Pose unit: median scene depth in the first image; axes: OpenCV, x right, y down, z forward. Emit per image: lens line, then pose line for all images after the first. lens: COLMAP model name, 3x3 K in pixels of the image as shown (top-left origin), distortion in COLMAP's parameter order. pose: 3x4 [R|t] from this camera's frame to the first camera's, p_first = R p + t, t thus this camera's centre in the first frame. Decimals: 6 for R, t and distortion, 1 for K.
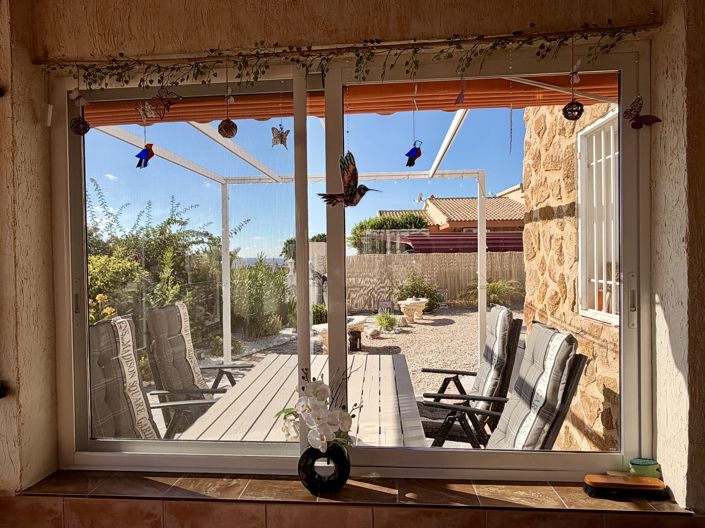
lens RADIAL K [[452.1, 0, 352.5], [0, 452.1, 264.0], [0, 0, 1]] dist [0.001666, 0.000524]
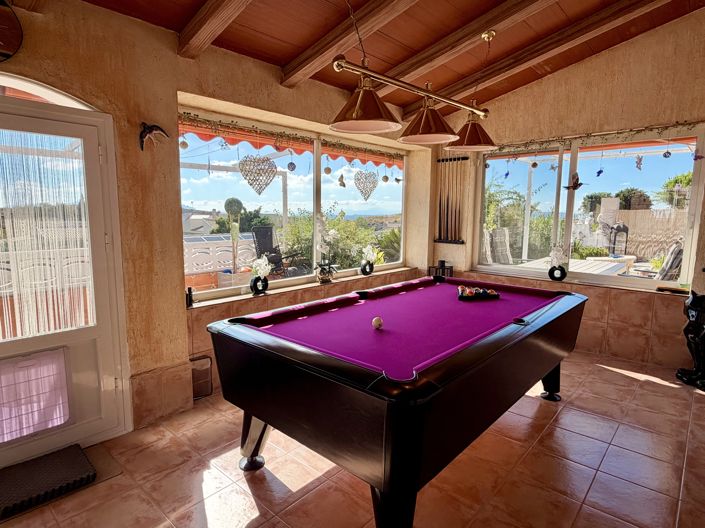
lens RADIAL K [[405.1, 0, 348.0], [0, 405.1, 262.7], [0, 0, 1]] dist [0.004954, 0.002350]
pose [[0.775381, 0.100430, -0.623457, 0.528101], [-0.028882, 0.991880, 0.123857, 0.058960], [0.630833, -0.078030, 0.771985, -1.982436]]
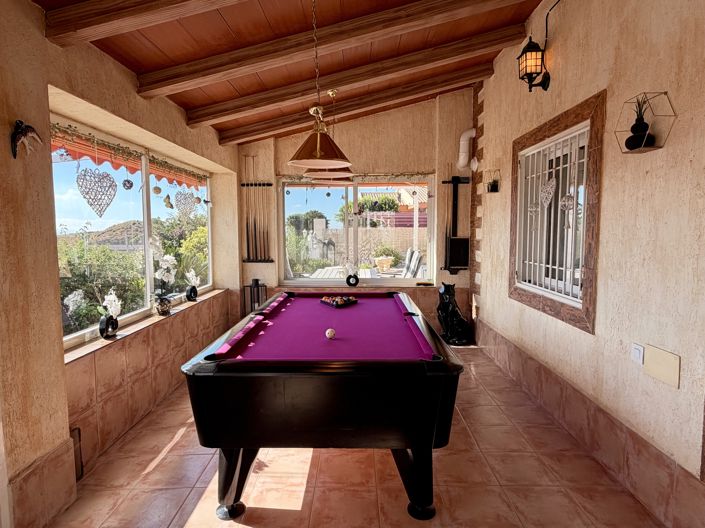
lens RADIAL K [[405.1, 0, 348.0], [0, 405.1, 262.7], [0, 0, 1]] dist [0.004954, 0.002350]
pose [[0.999463, 0.008693, 0.031583, -0.203396], [-0.010730, 0.997835, 0.064886, 0.052848], [-0.030951, -0.065190, 0.997393, -2.412559]]
